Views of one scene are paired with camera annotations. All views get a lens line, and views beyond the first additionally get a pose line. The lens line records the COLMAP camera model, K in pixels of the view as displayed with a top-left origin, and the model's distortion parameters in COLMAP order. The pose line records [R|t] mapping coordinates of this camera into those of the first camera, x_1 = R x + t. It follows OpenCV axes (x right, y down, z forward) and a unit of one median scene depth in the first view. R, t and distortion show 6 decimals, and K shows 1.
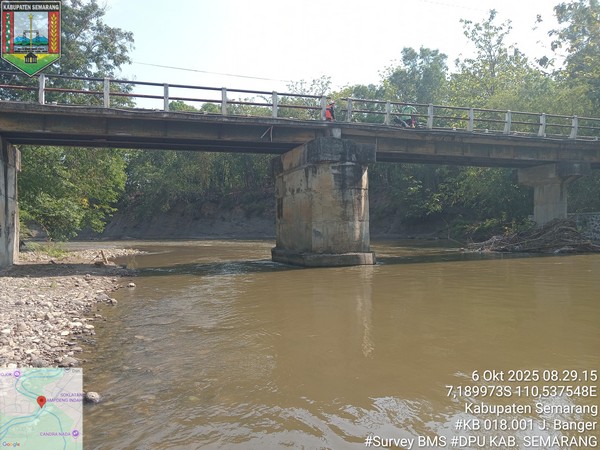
lens RADIAL K [[442.4, 0, 304.0], [0, 442.4, 226.5], [0, 0, 1]] dist [0.013166, -0.054219]
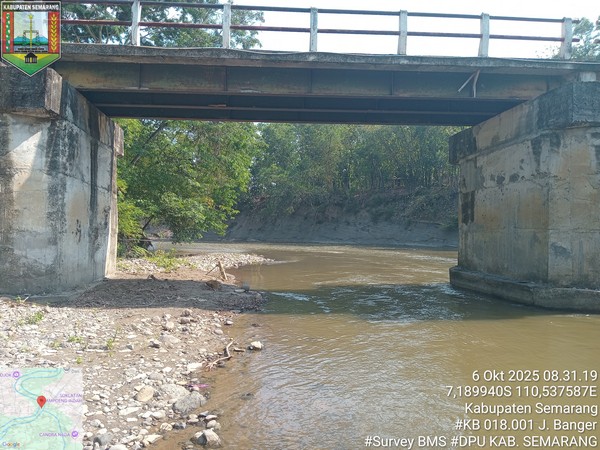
lens RADIAL K [[442.4, 0, 304.0], [0, 442.4, 226.5], [0, 0, 1]] dist [0.013166, -0.054219]
pose [[0.965177, 0.021221, -0.260736, -0.132266], [-0.023984, 0.999685, -0.007422, -0.003095], [0.260496, 0.013417, 0.965382, 0.334775]]
